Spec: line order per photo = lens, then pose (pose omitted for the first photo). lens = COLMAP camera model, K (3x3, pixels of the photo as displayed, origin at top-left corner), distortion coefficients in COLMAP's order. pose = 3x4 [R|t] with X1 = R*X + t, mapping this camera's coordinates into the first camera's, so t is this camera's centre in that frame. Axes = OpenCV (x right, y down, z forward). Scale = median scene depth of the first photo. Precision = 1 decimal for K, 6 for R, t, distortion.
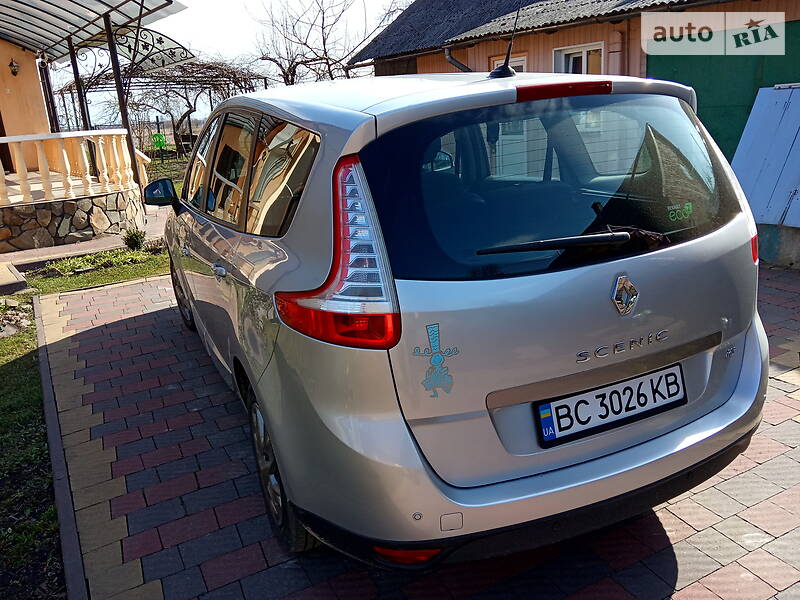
lens RADIAL K [[645.2, 0, 404.8], [0, 645.2, 297.0], [0, 0, 1]] dist [0.089567, -0.129865]
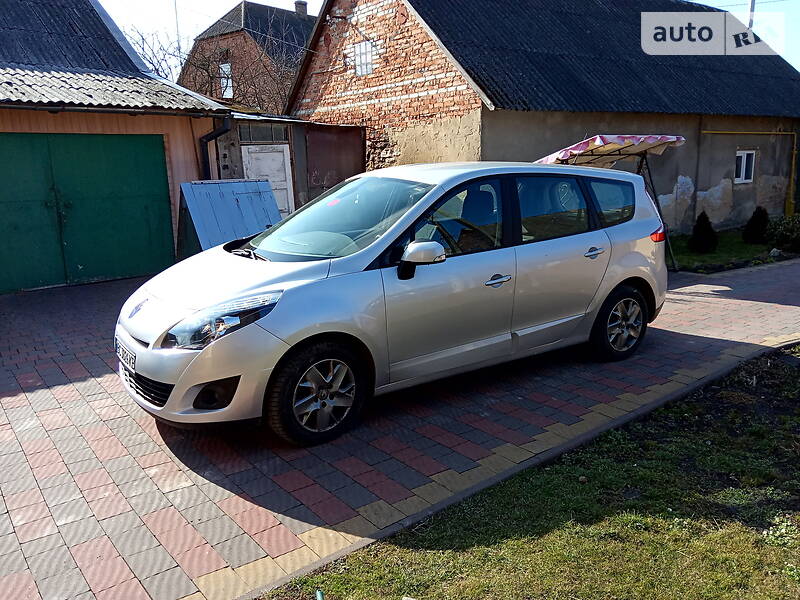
lens RADIAL K [[643.6, 0, 404.0], [0, 643.6, 299.2], [0, 0, 1]] dist [0.100184, -0.150483]
pose [[-0.172748, -0.134879, 0.975687, -1.797649], [0.306764, 0.933945, 0.183422, -0.379450], [-0.935978, 0.330991, -0.119961, 1.548645]]
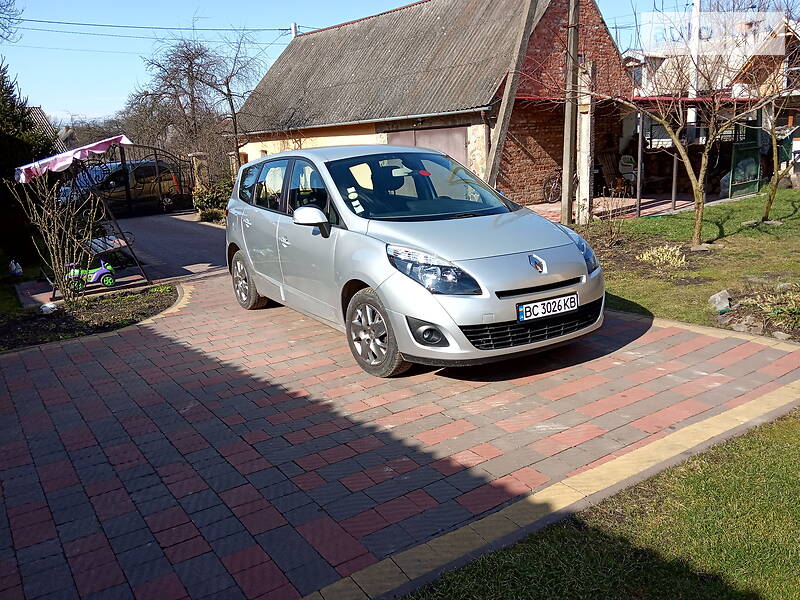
lens RADIAL K [[645.2, 0, 404.8], [0, 645.2, 297.0], [0, 0, 1]] dist [0.089567, -0.129865]
pose [[-0.984034, 0.145797, -0.102078, 0.033886], [0.077391, 0.866995, 0.492270, -0.939499], [0.160272, 0.476511, -0.864436, 3.114670]]
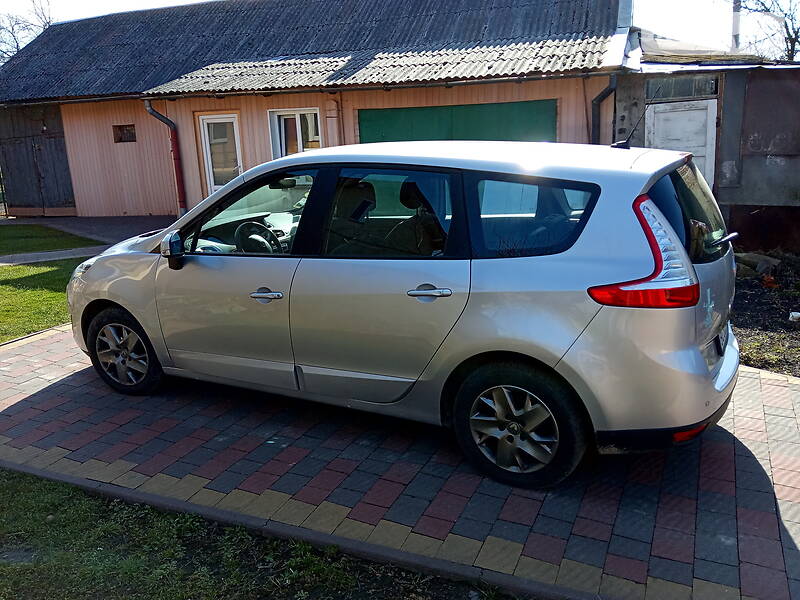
lens RADIAL K [[645.2, 0, 404.8], [0, 645.2, 297.0], [0, 0, 1]] dist [0.089567, -0.129865]
pose [[0.798067, -0.108687, 0.592685, -0.899901], [0.152731, 0.987964, -0.024483, -0.009248], [-0.582891, 0.110060, 0.805062, 0.027709]]
